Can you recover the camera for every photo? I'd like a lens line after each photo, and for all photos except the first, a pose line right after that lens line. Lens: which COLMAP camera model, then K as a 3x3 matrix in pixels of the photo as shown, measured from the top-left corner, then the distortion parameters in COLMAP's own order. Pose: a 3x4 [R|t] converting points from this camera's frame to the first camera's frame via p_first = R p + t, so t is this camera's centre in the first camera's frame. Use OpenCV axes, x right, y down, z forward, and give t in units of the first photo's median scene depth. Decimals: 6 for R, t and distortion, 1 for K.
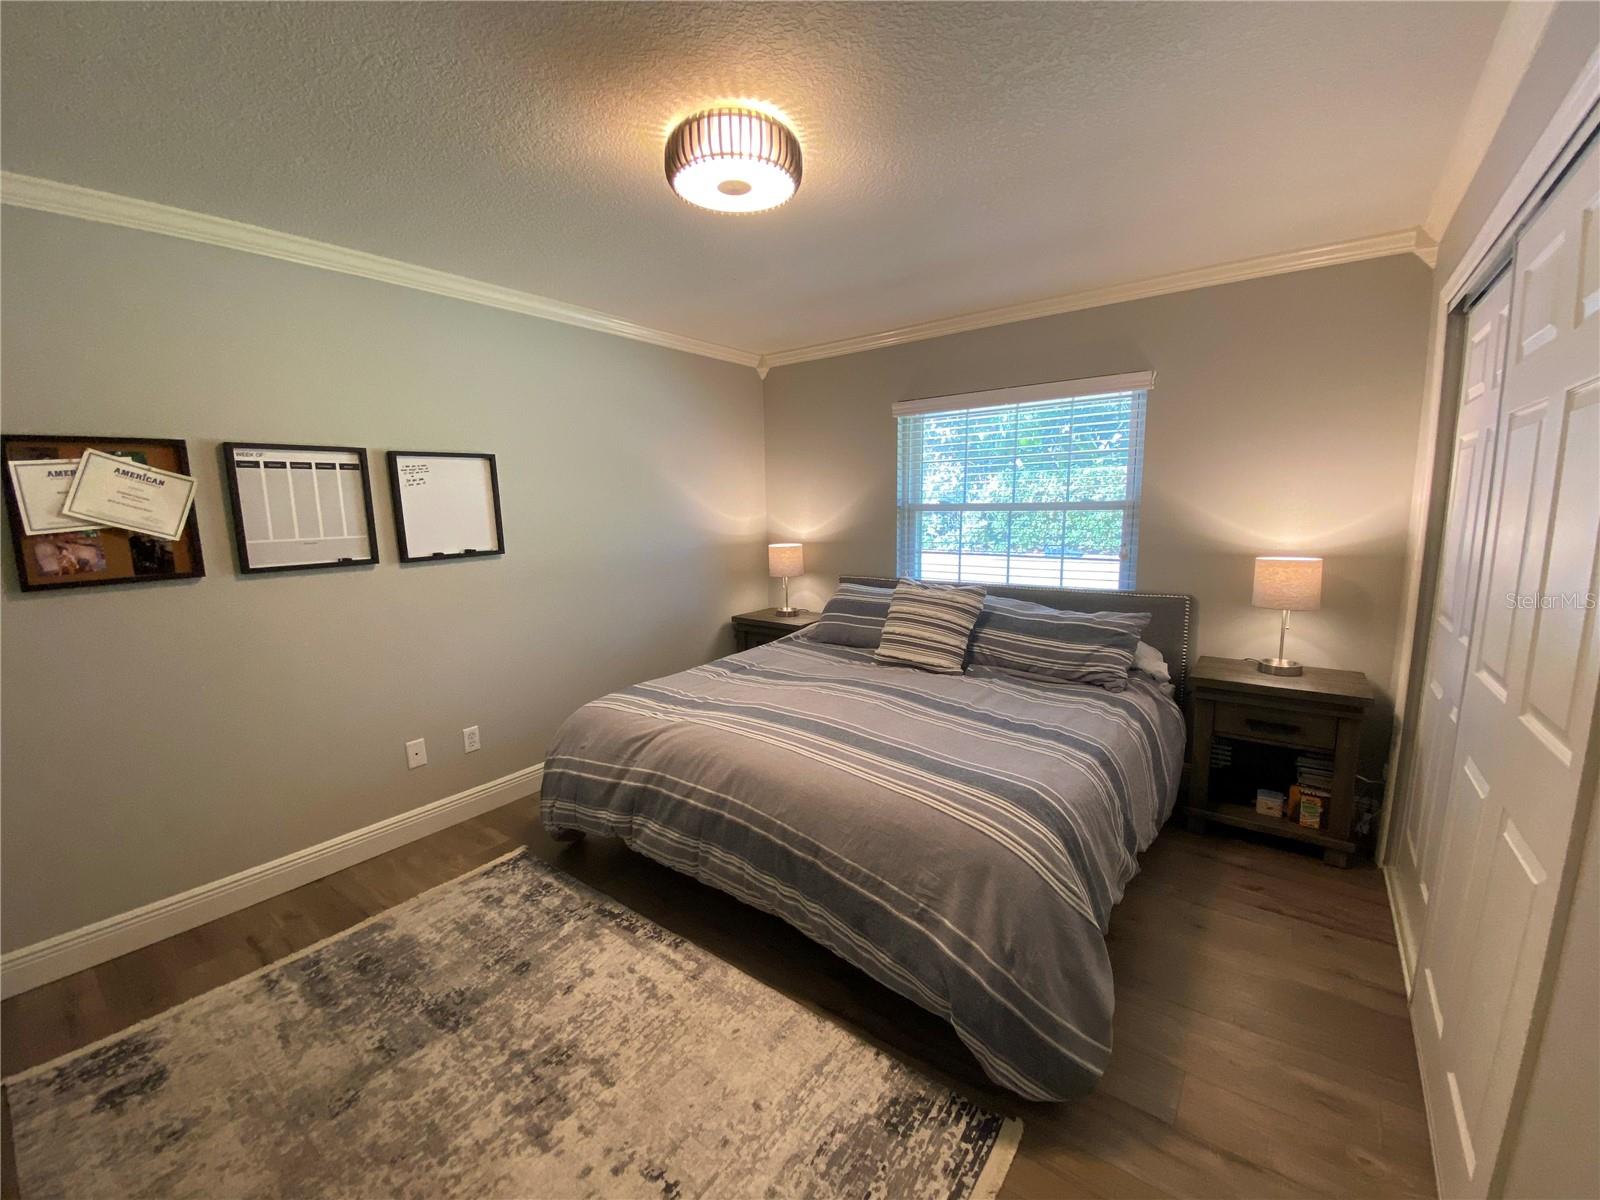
lens RADIAL K [[634.9, 0, 804.8], [0, 634.9, 605.4], [0, 0, 1]] dist [0.013966, -0.014608]
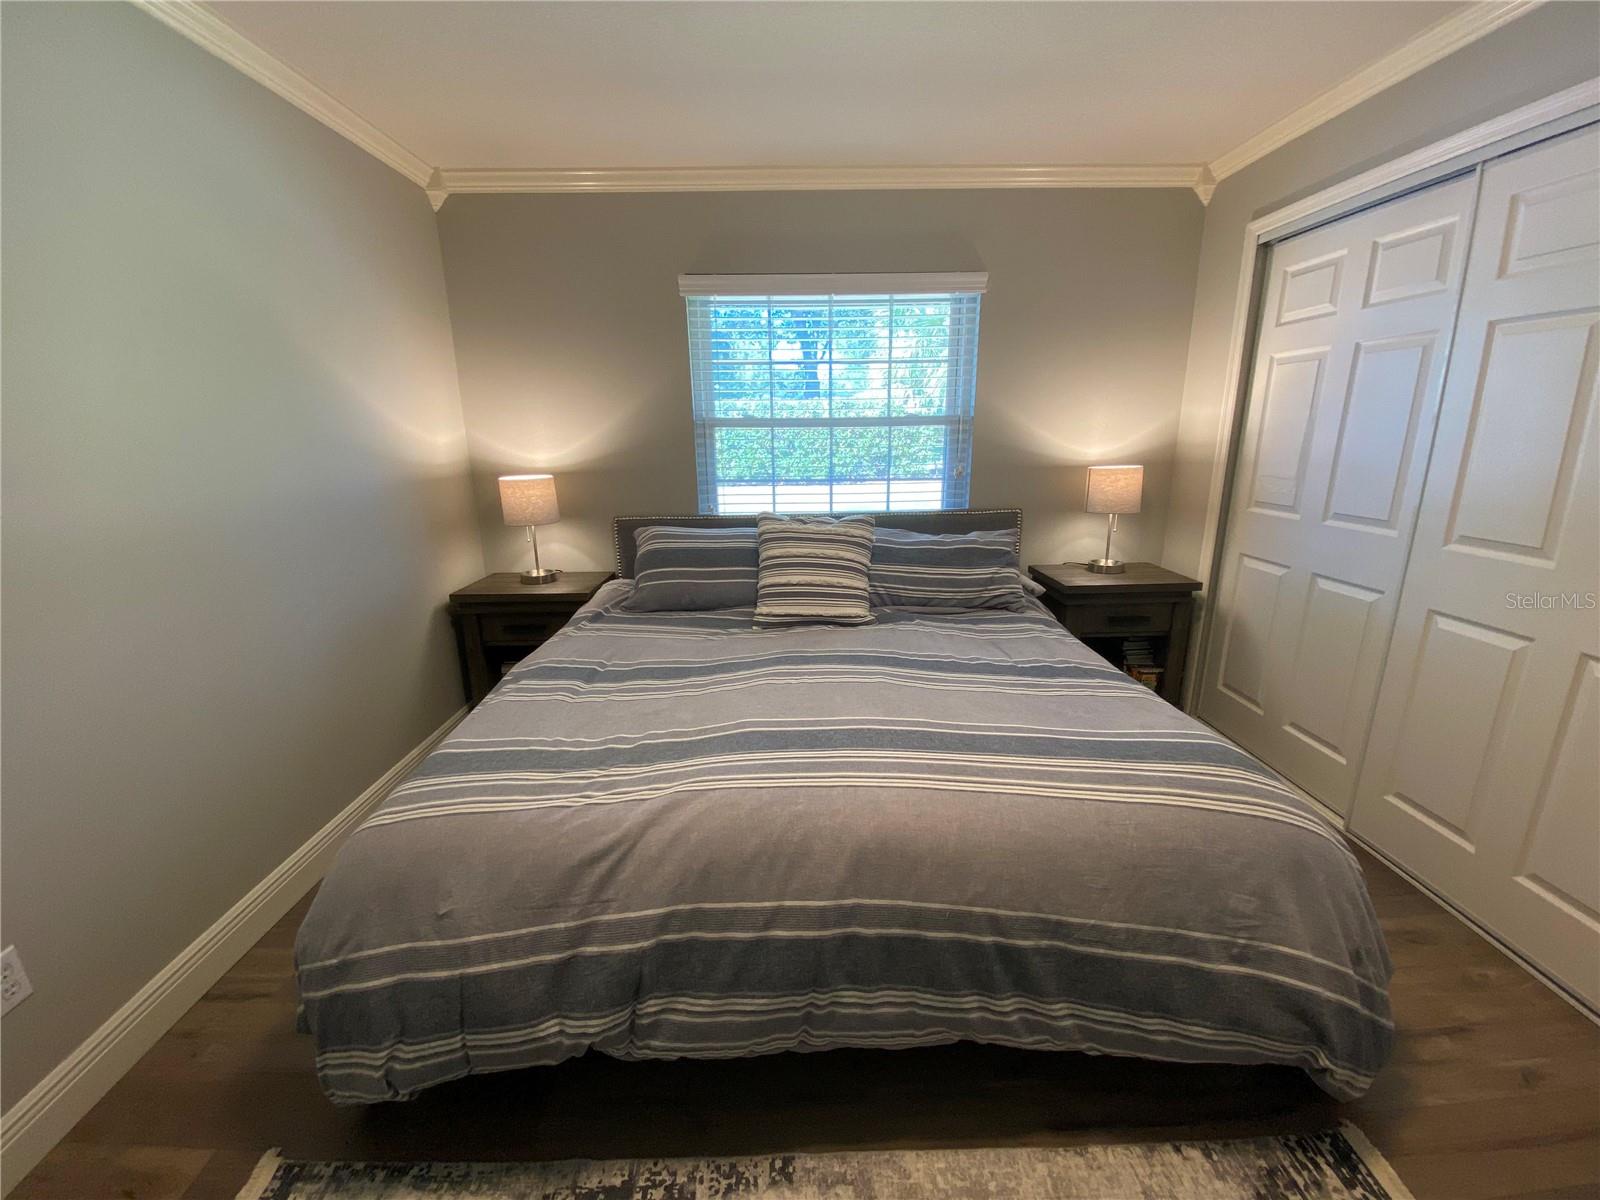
lens RADIAL K [[634.9, 0, 804.8], [0, 634.9, 605.4], [0, 0, 1]] dist [0.013966, -0.014608]
pose [[0.789693, -0.156563, 0.593188, -0.348186], [0.096804, 0.986576, 0.131519, -0.034101], [-0.605816, -0.046436, 0.794248, 0.437901]]
